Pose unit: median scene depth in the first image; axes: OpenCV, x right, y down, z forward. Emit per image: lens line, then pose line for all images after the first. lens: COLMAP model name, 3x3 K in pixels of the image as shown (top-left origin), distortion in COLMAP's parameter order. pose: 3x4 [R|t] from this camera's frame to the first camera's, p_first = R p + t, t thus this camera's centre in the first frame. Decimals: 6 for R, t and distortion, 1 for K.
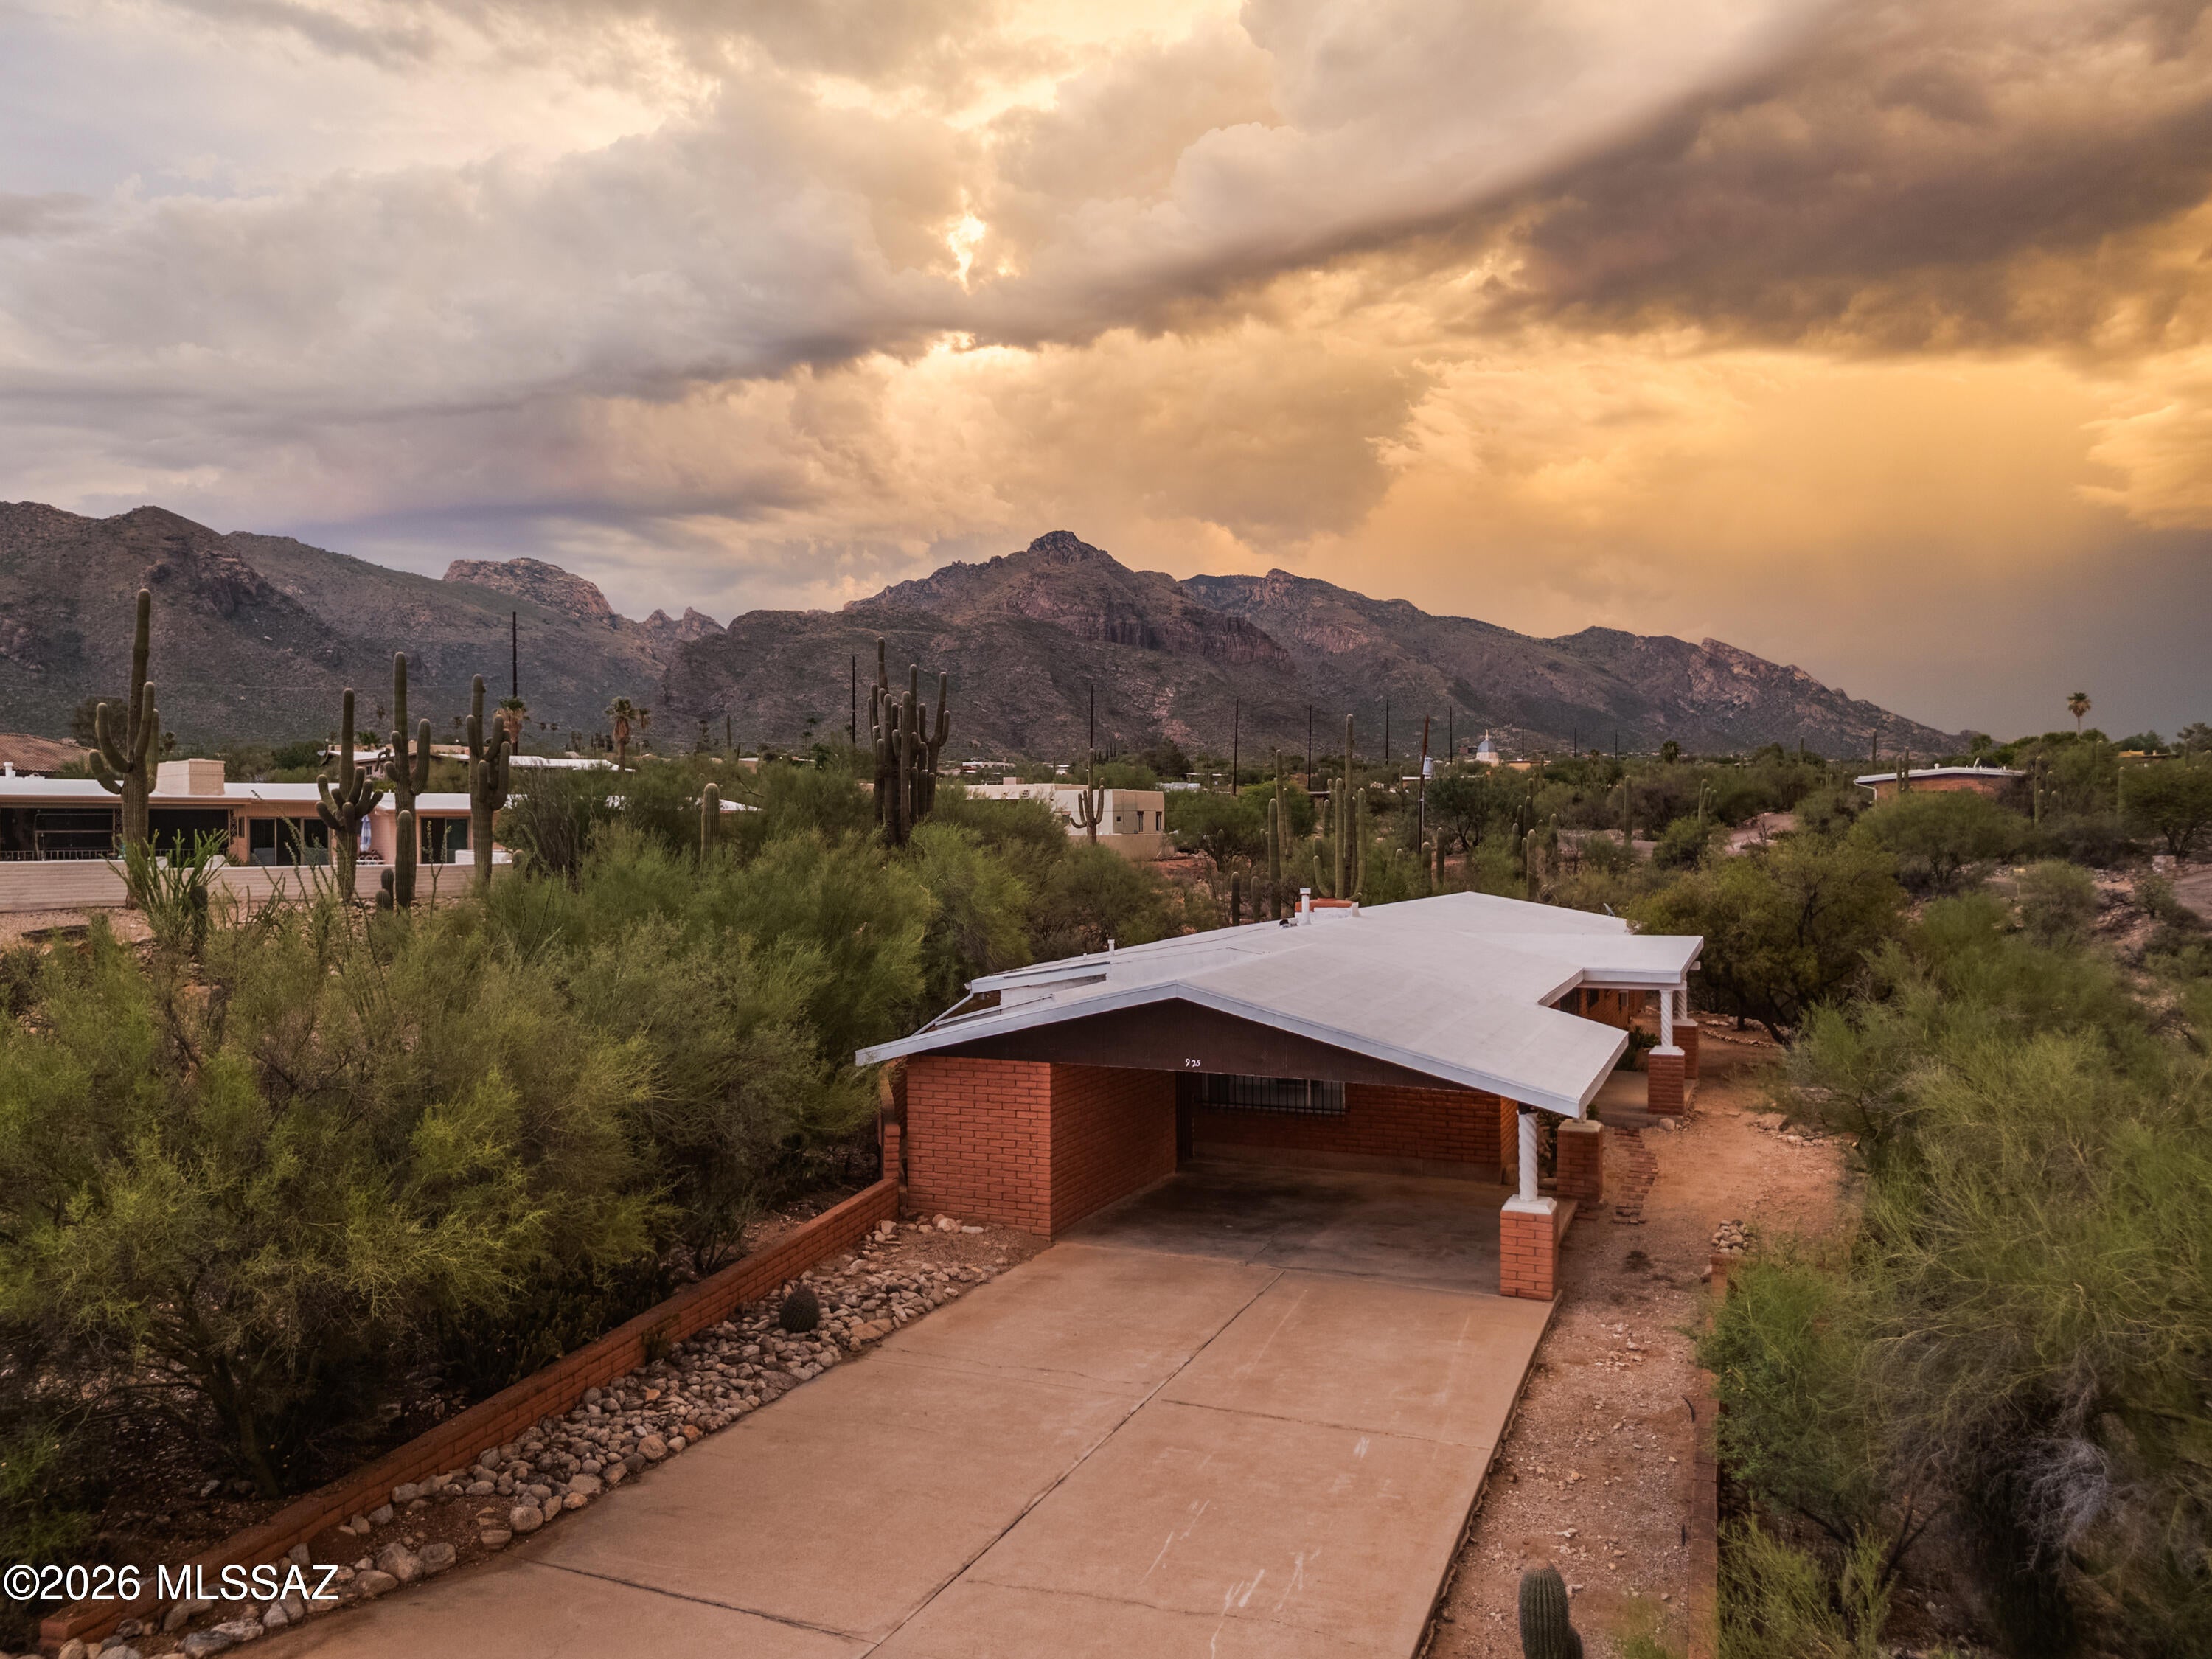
lens RADIAL K [[1646.8, 0, 1113.2], [0, 1646.8, 853.9], [0, 0, 1]] dist [0.043853, -0.031149]
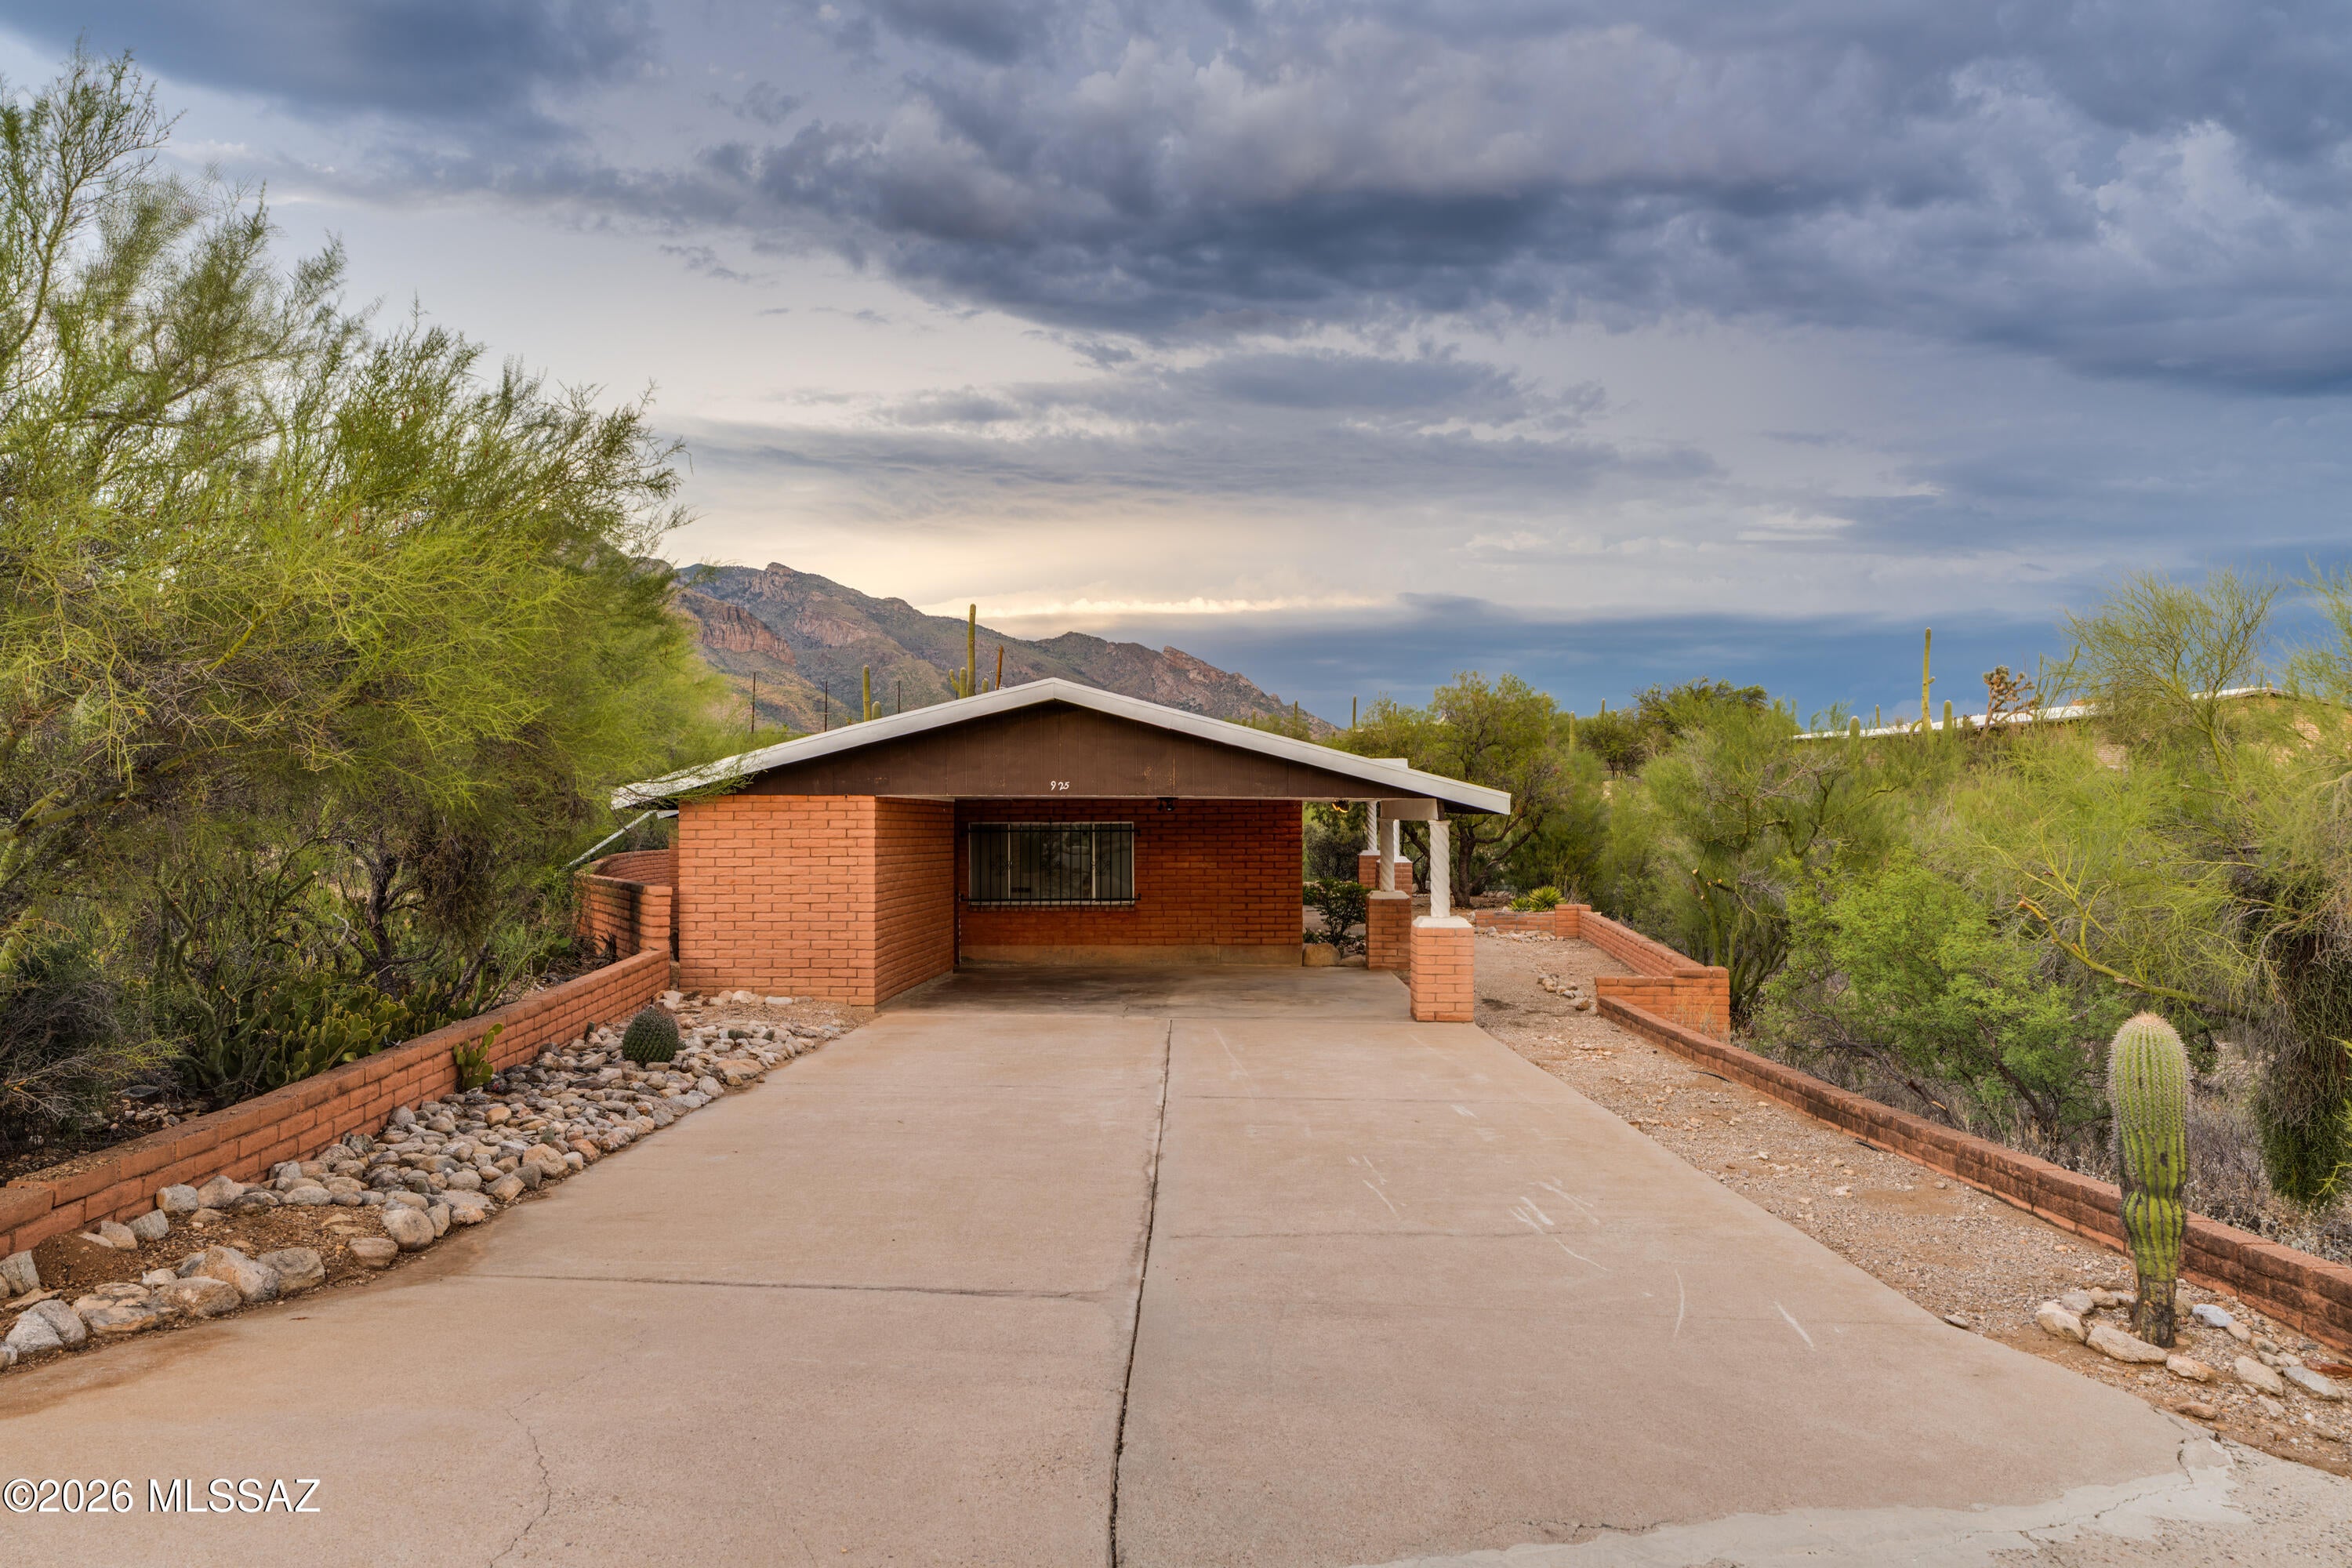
lens RADIAL K [[1572.8, 0, 1176.7], [0, 1572.8, 790.8], [0, 0, 1]] dist [0.010201, -0.011923]
pose [[0.940051, 0.003911, 0.341010, -0.188875], [0.006644, 0.999534, -0.029777, 0.171689], [-0.340968, 0.030258, 0.939588, 0.244323]]
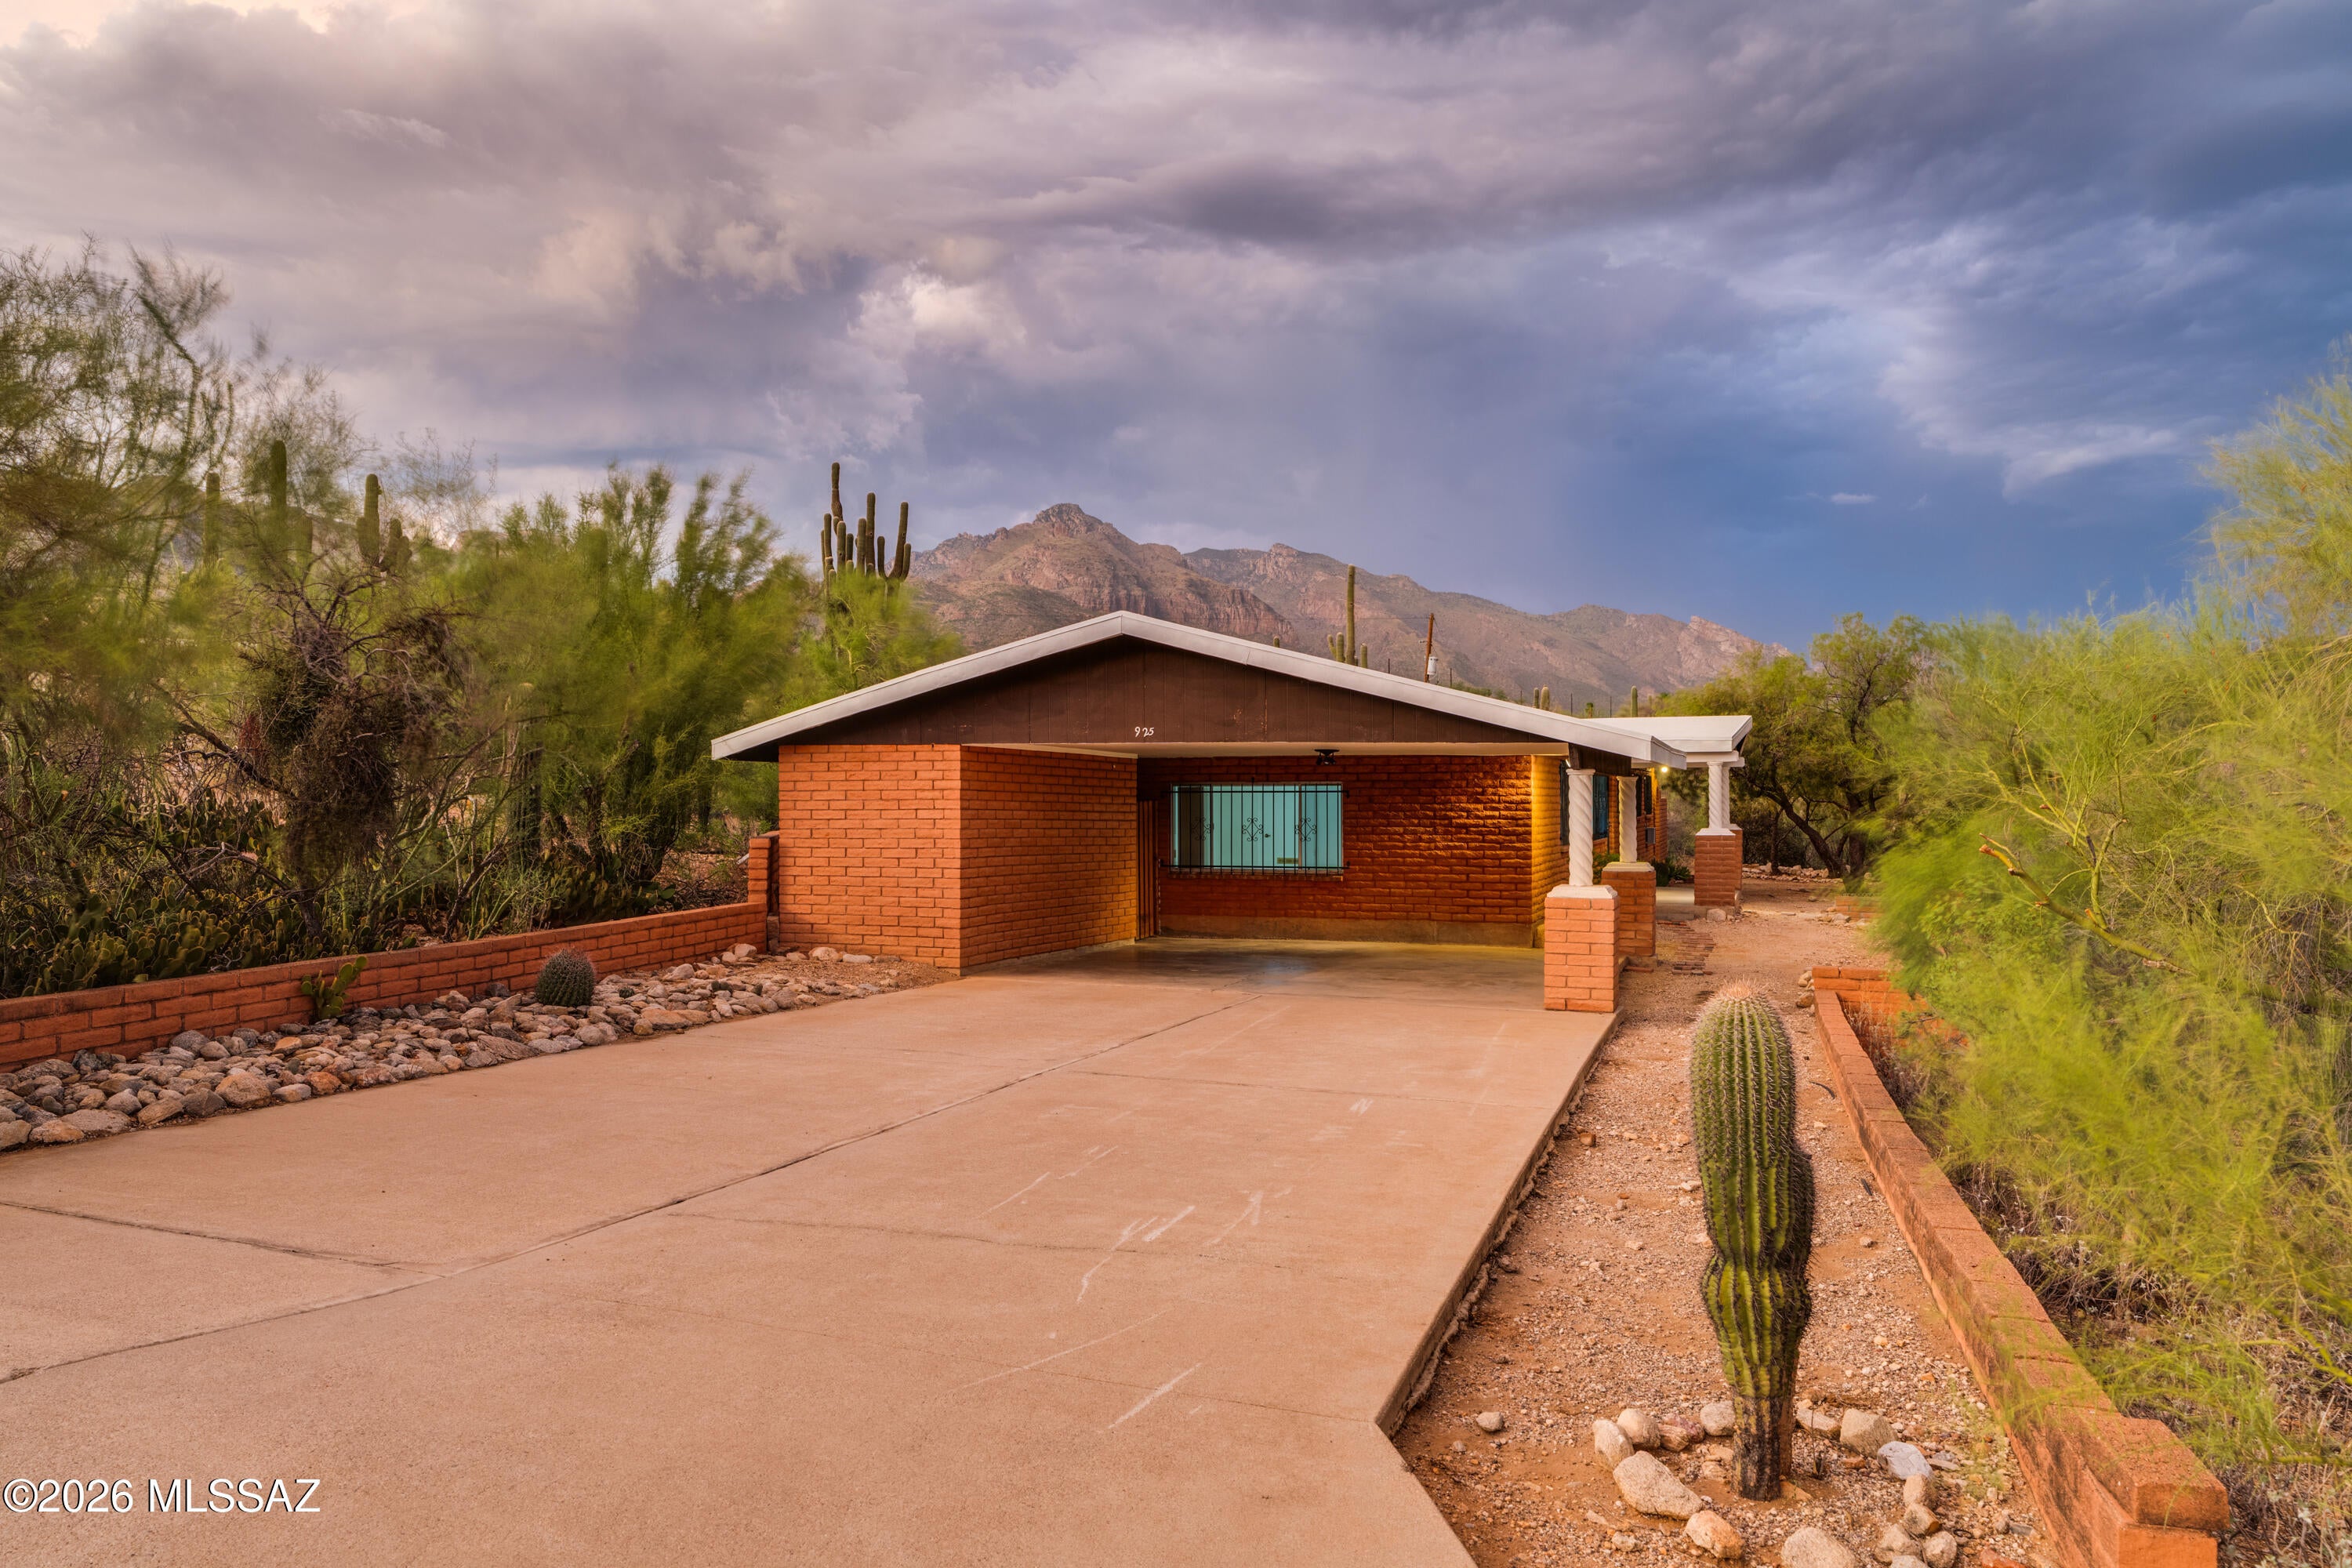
lens RADIAL K [[1637.7, 0, 1178.5], [0, 1637.7, 794.6], [0, 0, 1]] dist [-0.025185, 0.023422]
pose [[0.999306, 0.001900, 0.037213, 0.040594], [-0.001225, 0.999834, -0.018160, 0.189112], [-0.037241, 0.018102, 0.999142, 0.268930]]
